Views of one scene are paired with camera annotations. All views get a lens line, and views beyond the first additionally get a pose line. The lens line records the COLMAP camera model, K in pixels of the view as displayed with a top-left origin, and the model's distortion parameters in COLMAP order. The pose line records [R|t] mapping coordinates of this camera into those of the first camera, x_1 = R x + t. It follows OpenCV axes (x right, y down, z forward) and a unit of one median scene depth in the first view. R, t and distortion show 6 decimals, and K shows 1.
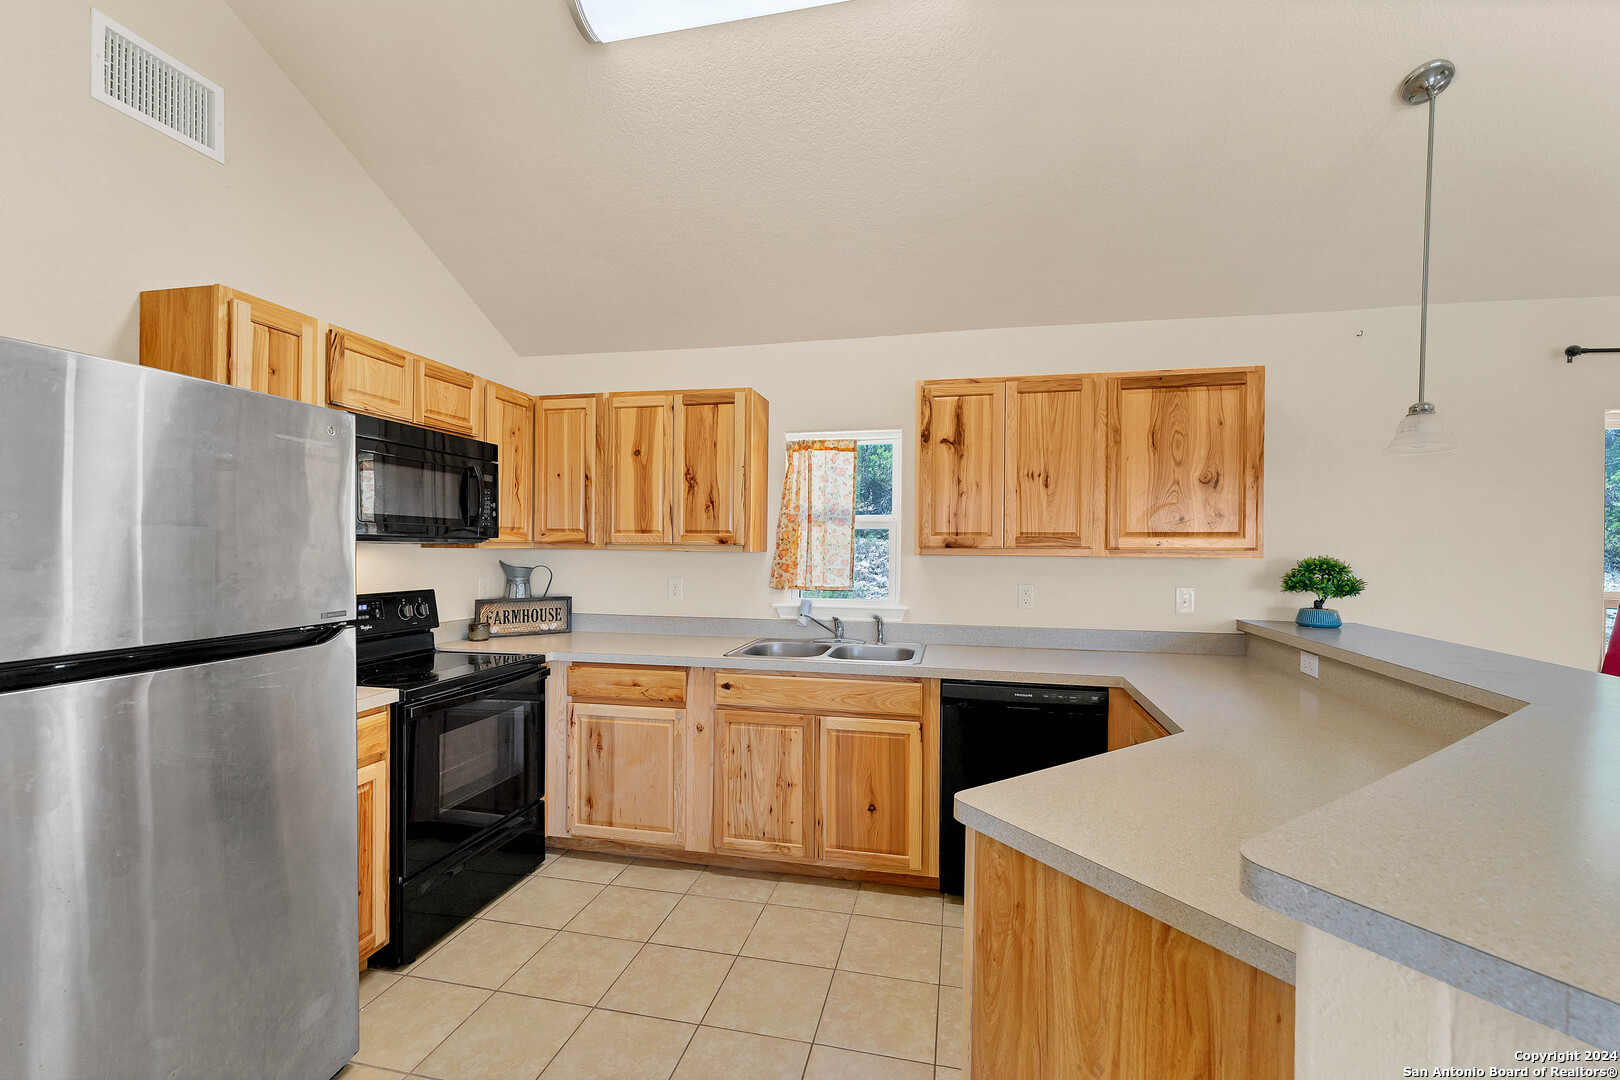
lens RADIAL K [[660.2, 0, 820.0], [0, 660.2, 541.0], [0, 0, 1]] dist [0.000185, -0.000097]
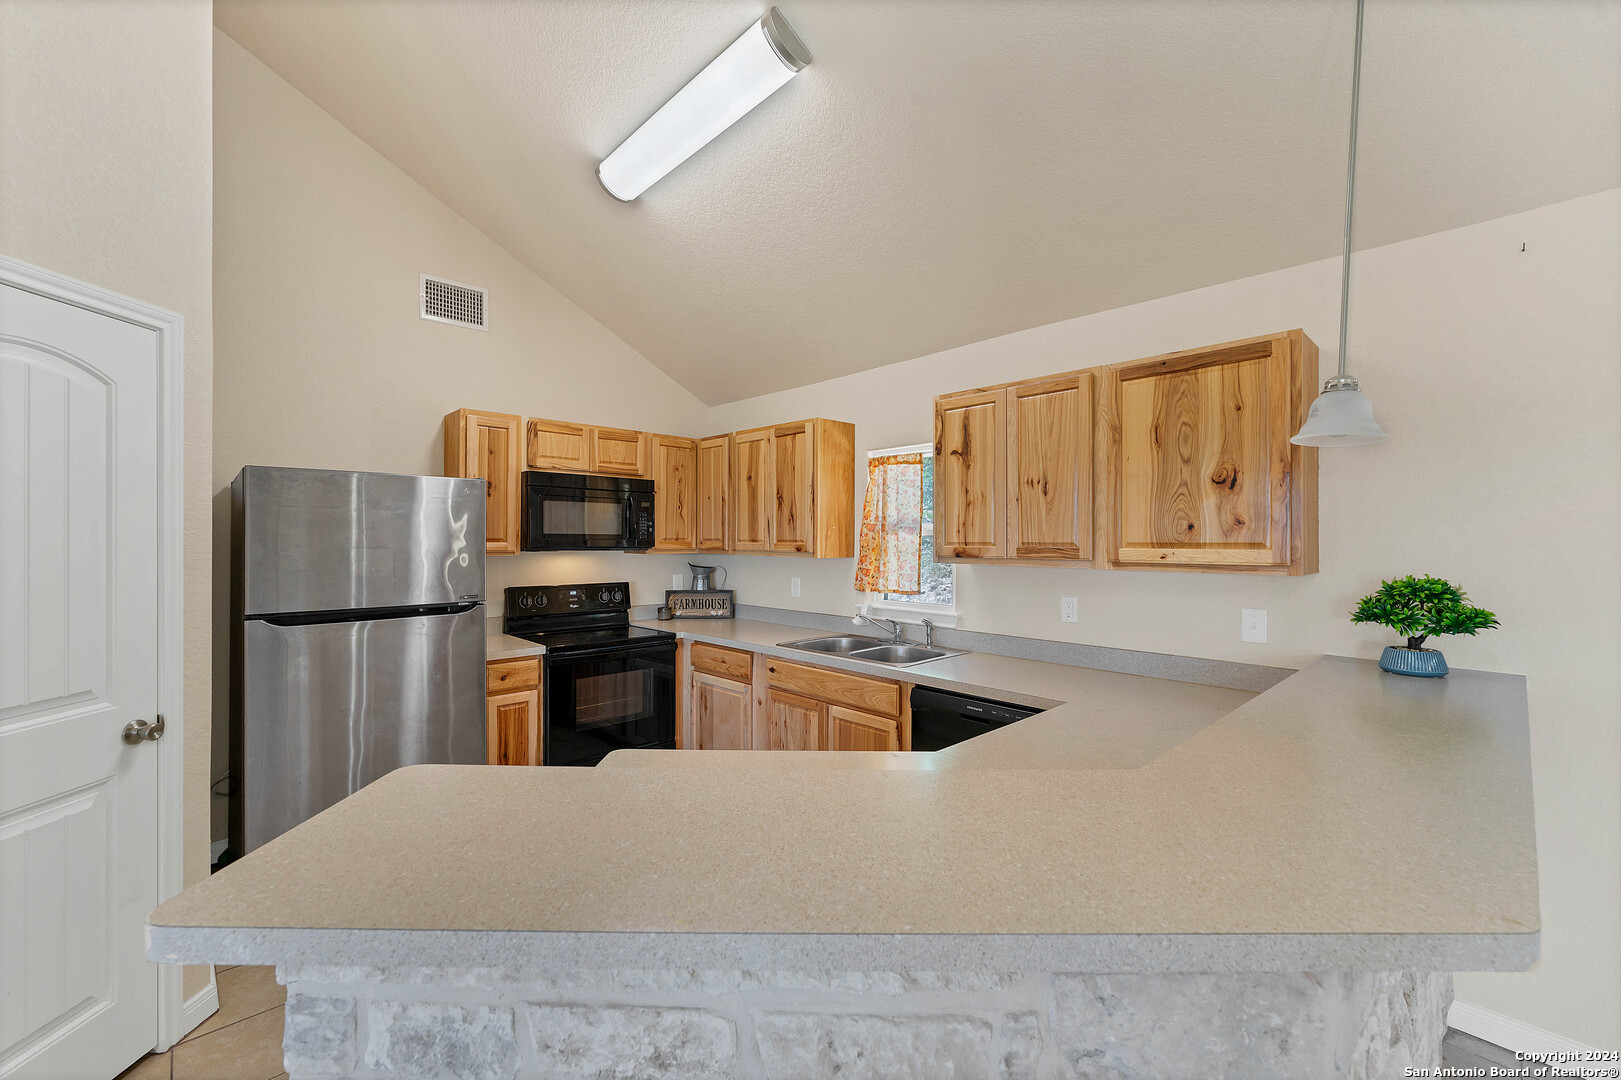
lens RADIAL K [[660.6, 0, 811.3], [0, 660.6, 532.1], [0, 0, 1]] dist [0.000185, -0.000097]
pose [[0.829576, -0.010720, -0.558291, 0.591495], [0.007053, 0.999937, -0.008719, -0.021802], [0.558349, 0.003296, 0.829599, 0.032564]]
